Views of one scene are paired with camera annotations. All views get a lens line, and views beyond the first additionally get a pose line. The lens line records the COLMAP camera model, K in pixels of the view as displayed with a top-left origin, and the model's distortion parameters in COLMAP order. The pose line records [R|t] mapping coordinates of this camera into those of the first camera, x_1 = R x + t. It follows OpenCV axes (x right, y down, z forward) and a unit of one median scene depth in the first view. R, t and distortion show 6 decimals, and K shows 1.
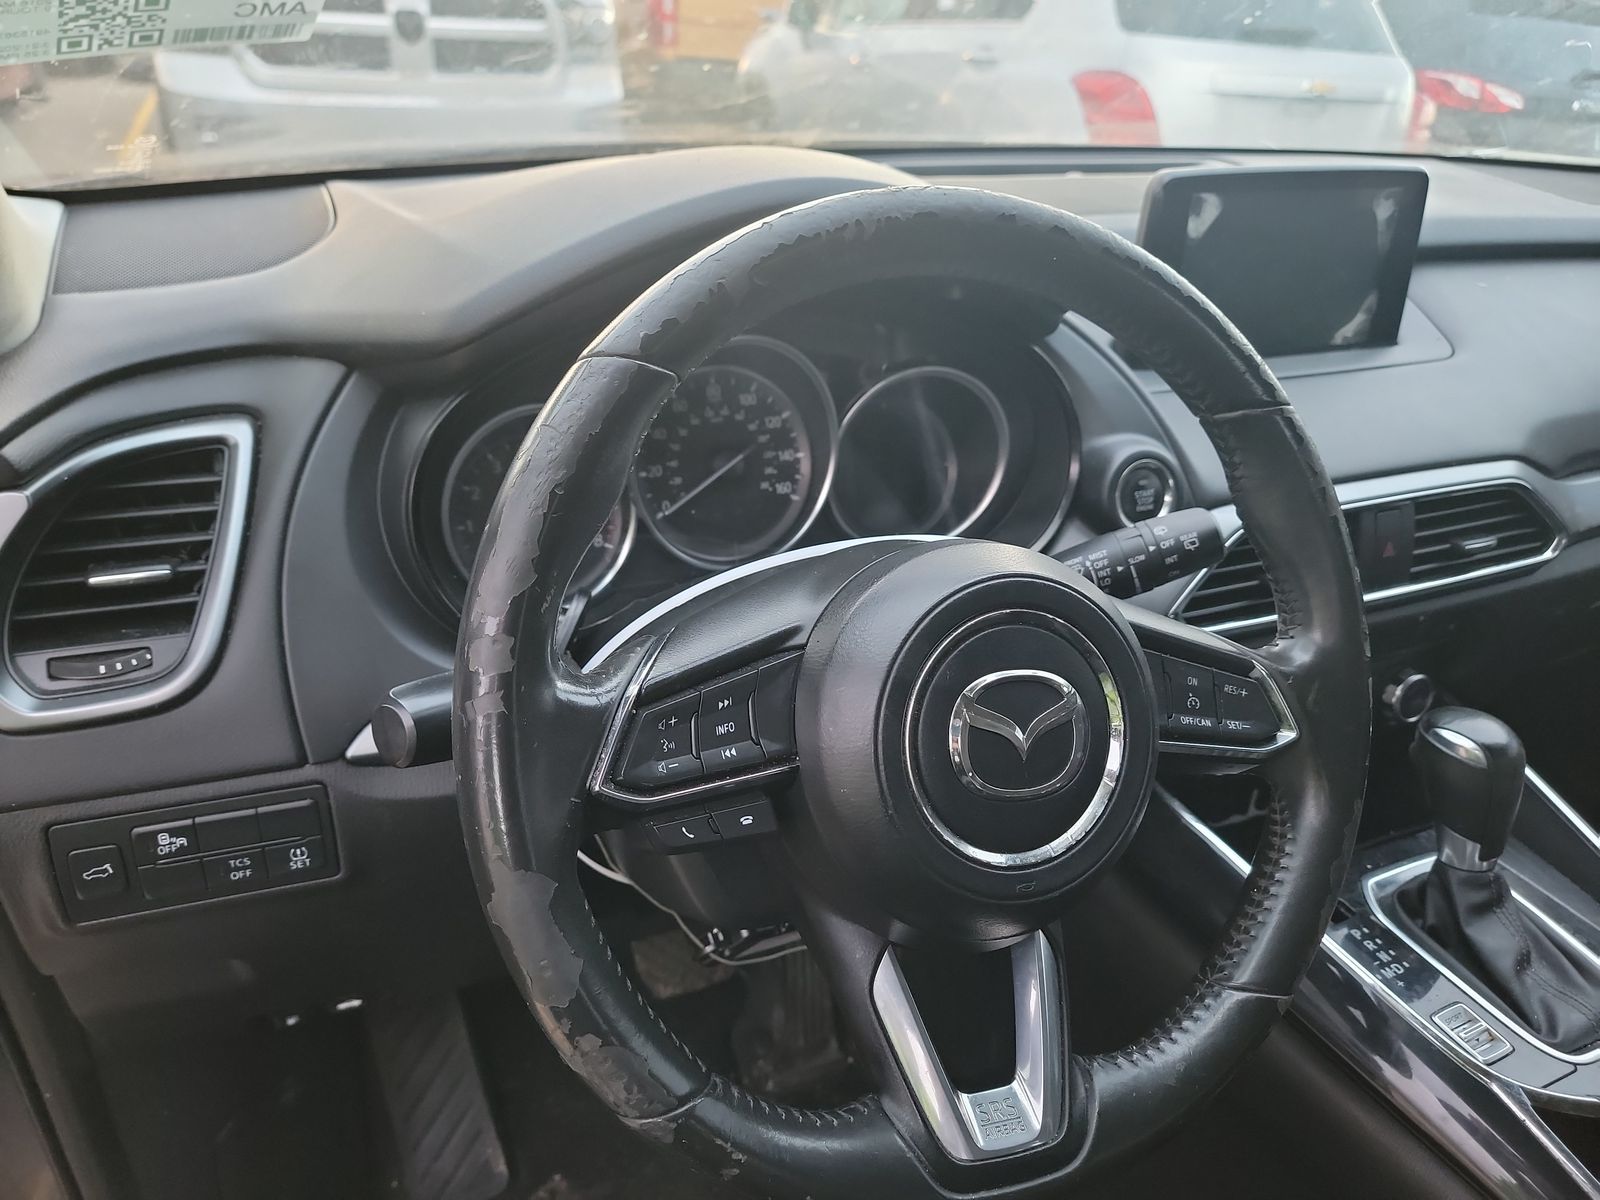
lens RADIAL K [[1120.6, 0, 799.2], [0, 1120.6, 606.9], [0, 0, 1]] dist [0.077735, -0.061587]
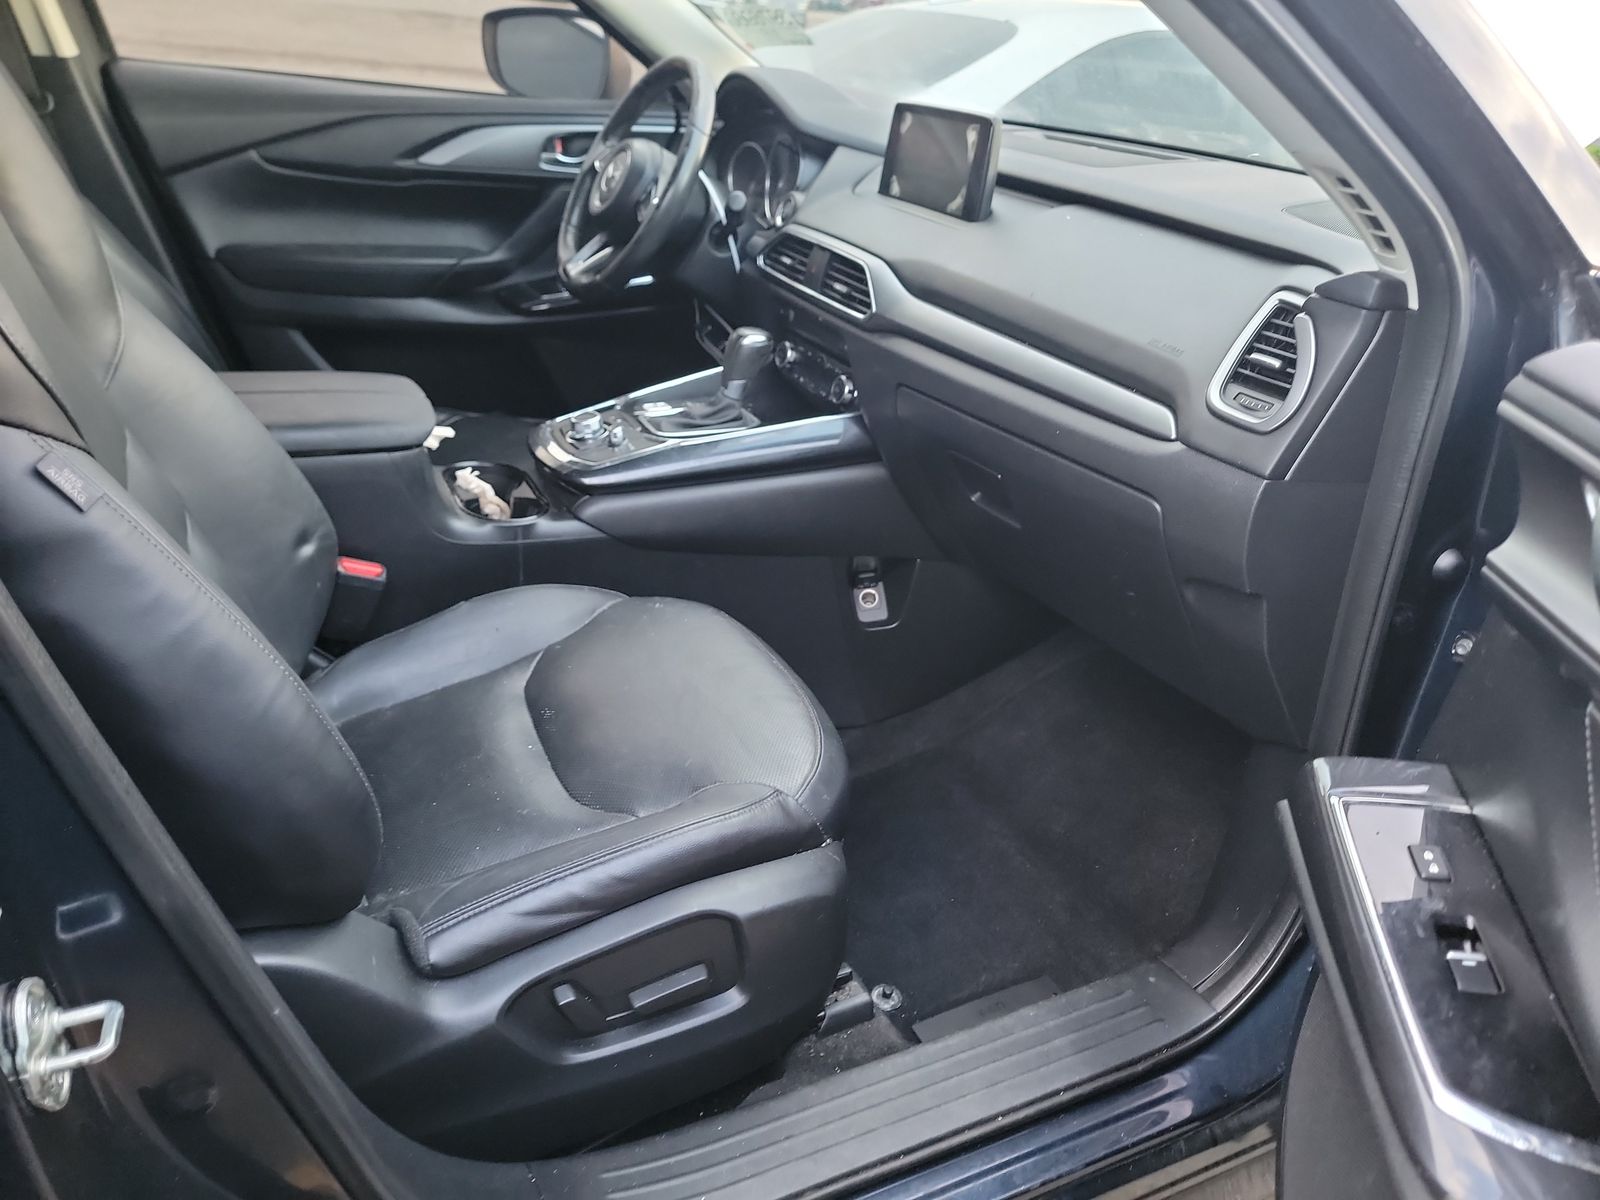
lens RADIAL K [[1120.6, 0, 799.2], [0, 1120.6, 606.9], [0, 0, 1]] dist [0.077735, -0.061587]
pose [[-0.025955, 0.397083, -0.917416, 3.377174], [-0.525891, 0.775049, 0.350341, -0.355372], [0.850156, 0.491553, 0.188706, 1.098727]]
